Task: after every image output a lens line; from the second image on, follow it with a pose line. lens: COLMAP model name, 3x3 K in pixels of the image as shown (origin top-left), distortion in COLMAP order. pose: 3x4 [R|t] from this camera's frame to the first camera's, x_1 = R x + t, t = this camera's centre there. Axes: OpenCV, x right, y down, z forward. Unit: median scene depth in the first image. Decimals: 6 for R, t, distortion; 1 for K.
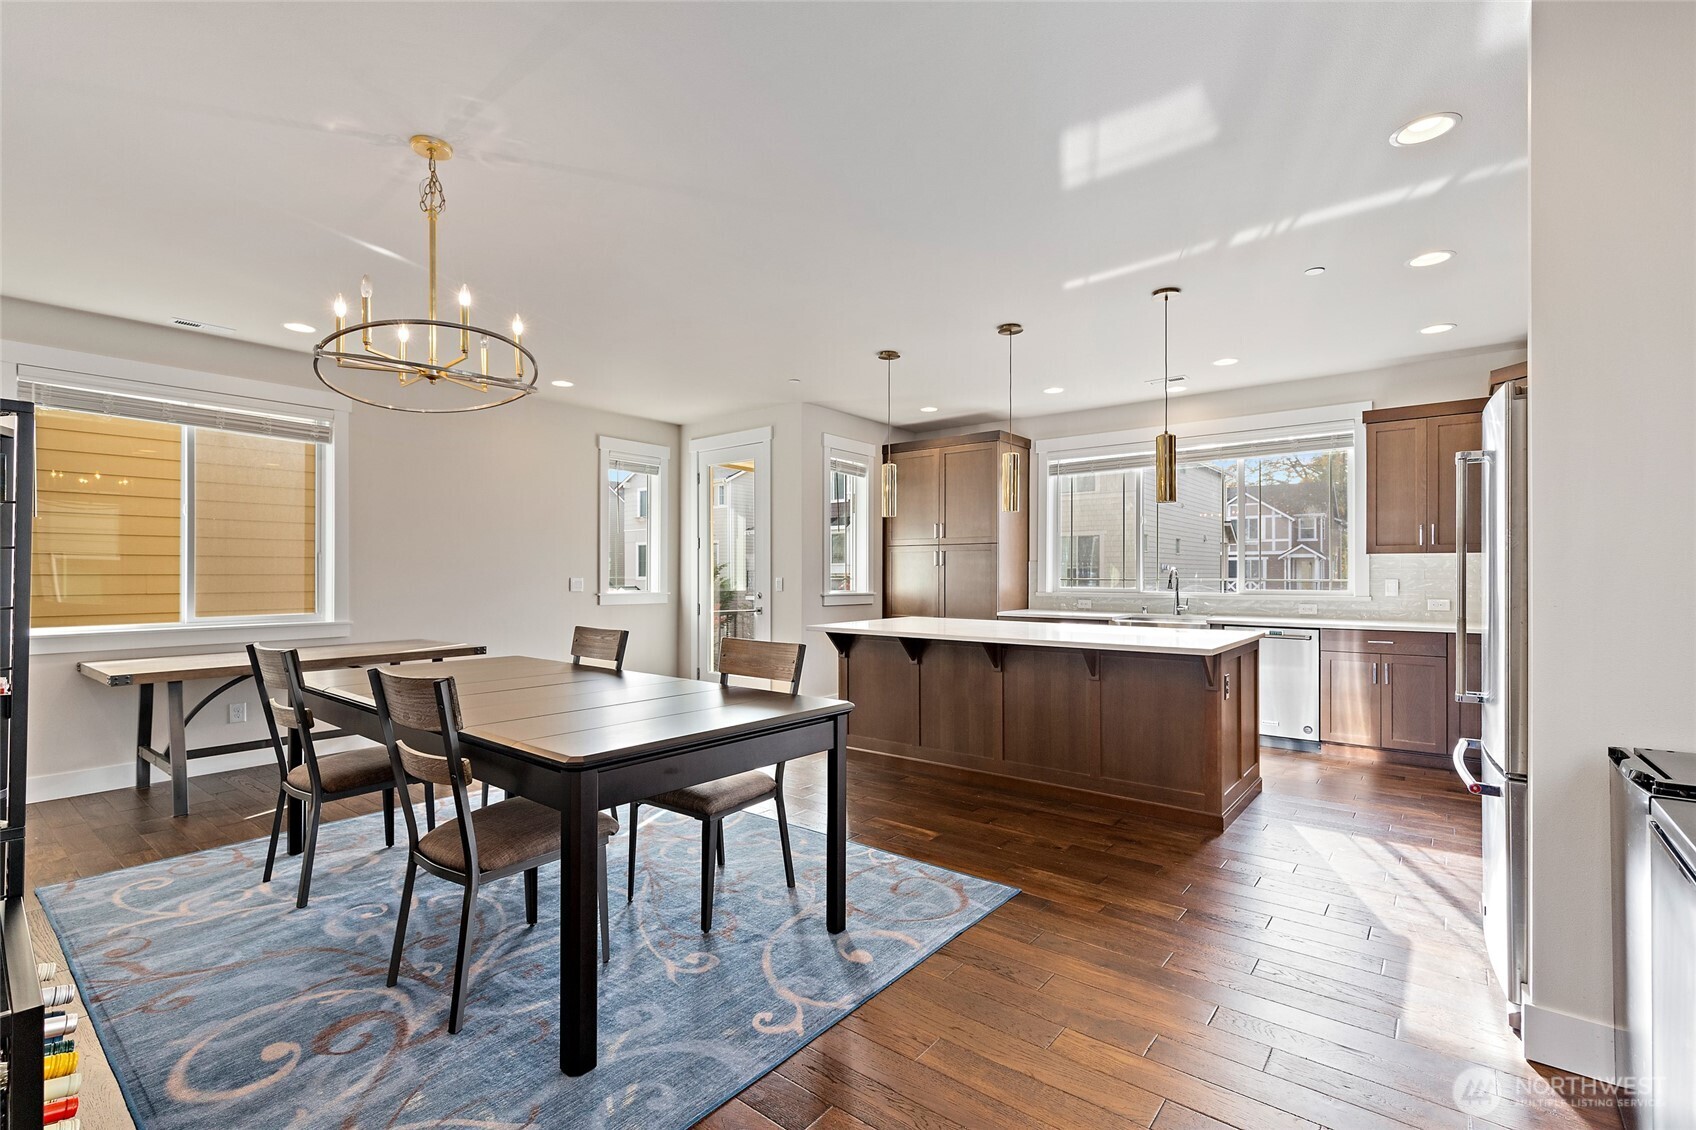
lens RADIAL K [[764.9, 0, 852.6], [0, 764.9, 570.1], [0, 0, 1]] dist [0.000566, -0.000932]
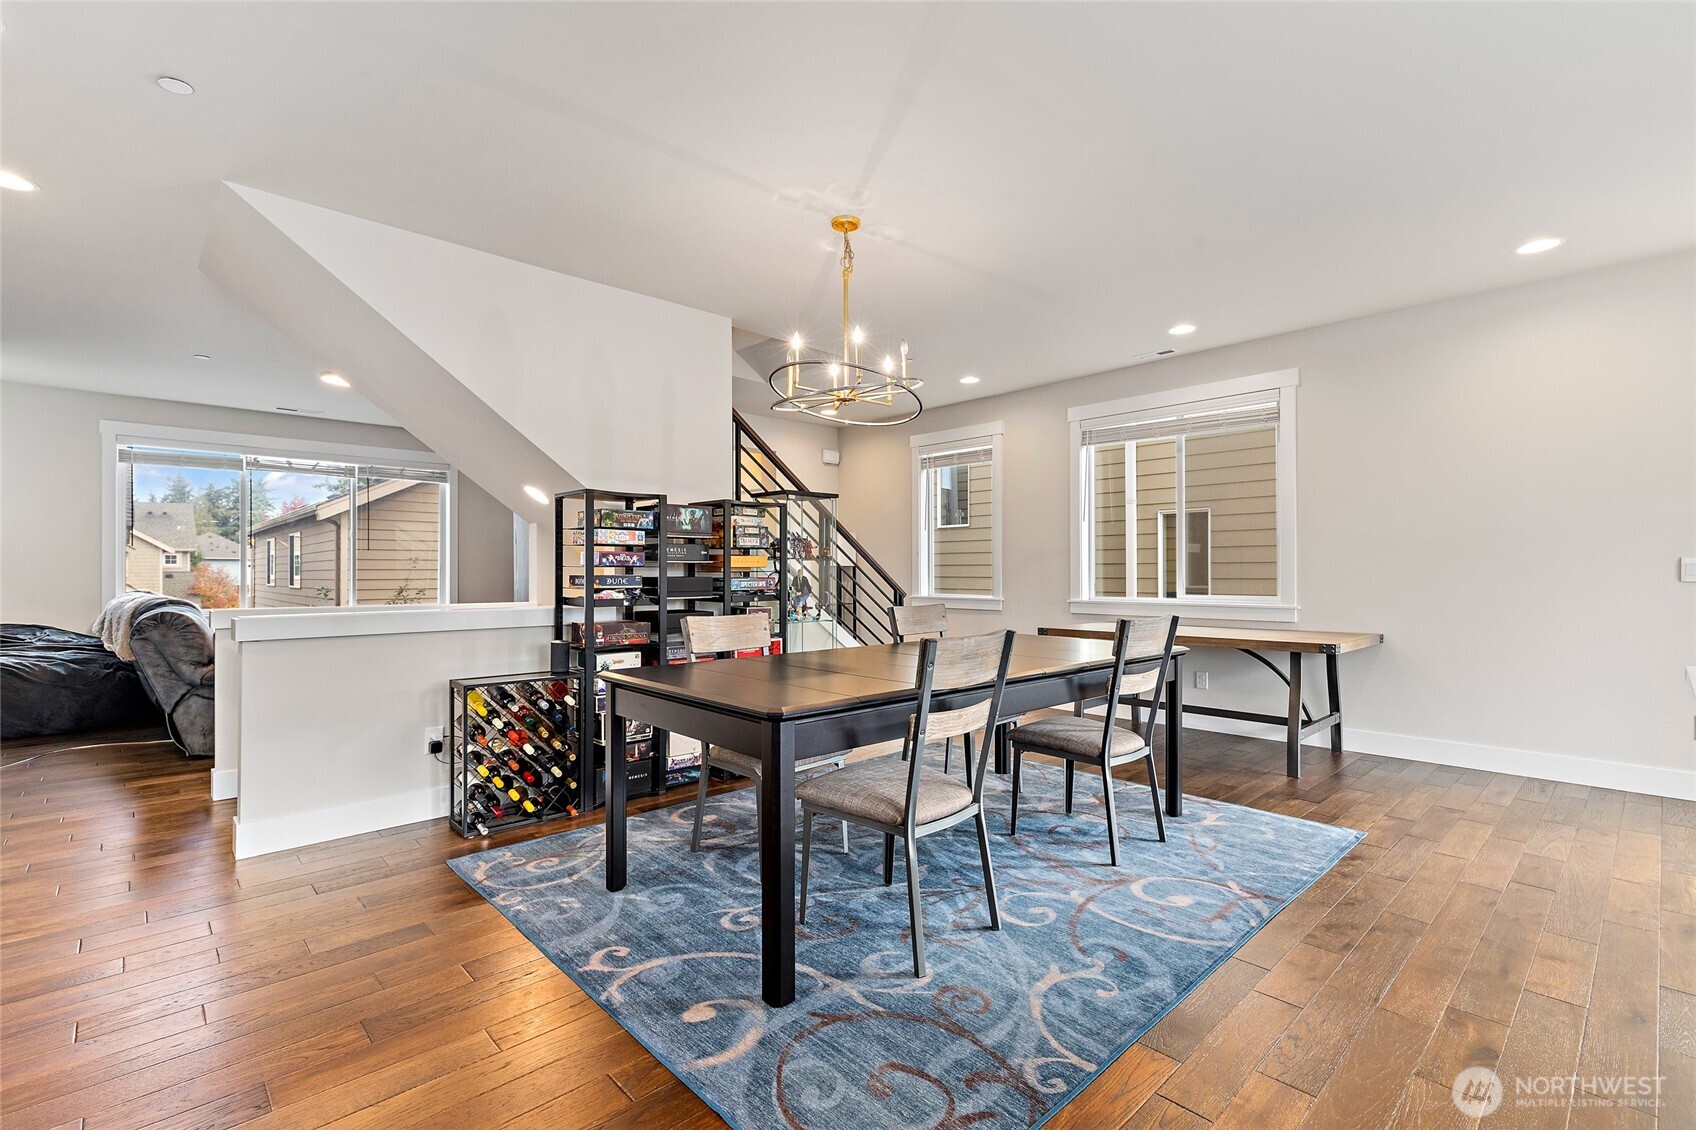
lens RADIAL K [[764.9, 0, 855.5], [0, 764.9, 567.1], [0, 0, 1]] dist [0.000566, -0.000932]
pose [[-0.134327, -0.002145, -0.990935, 0.927197], [0.003462, 0.999991, -0.002634, 0.044348], [0.990931, -0.003784, -0.134318, 1.497325]]
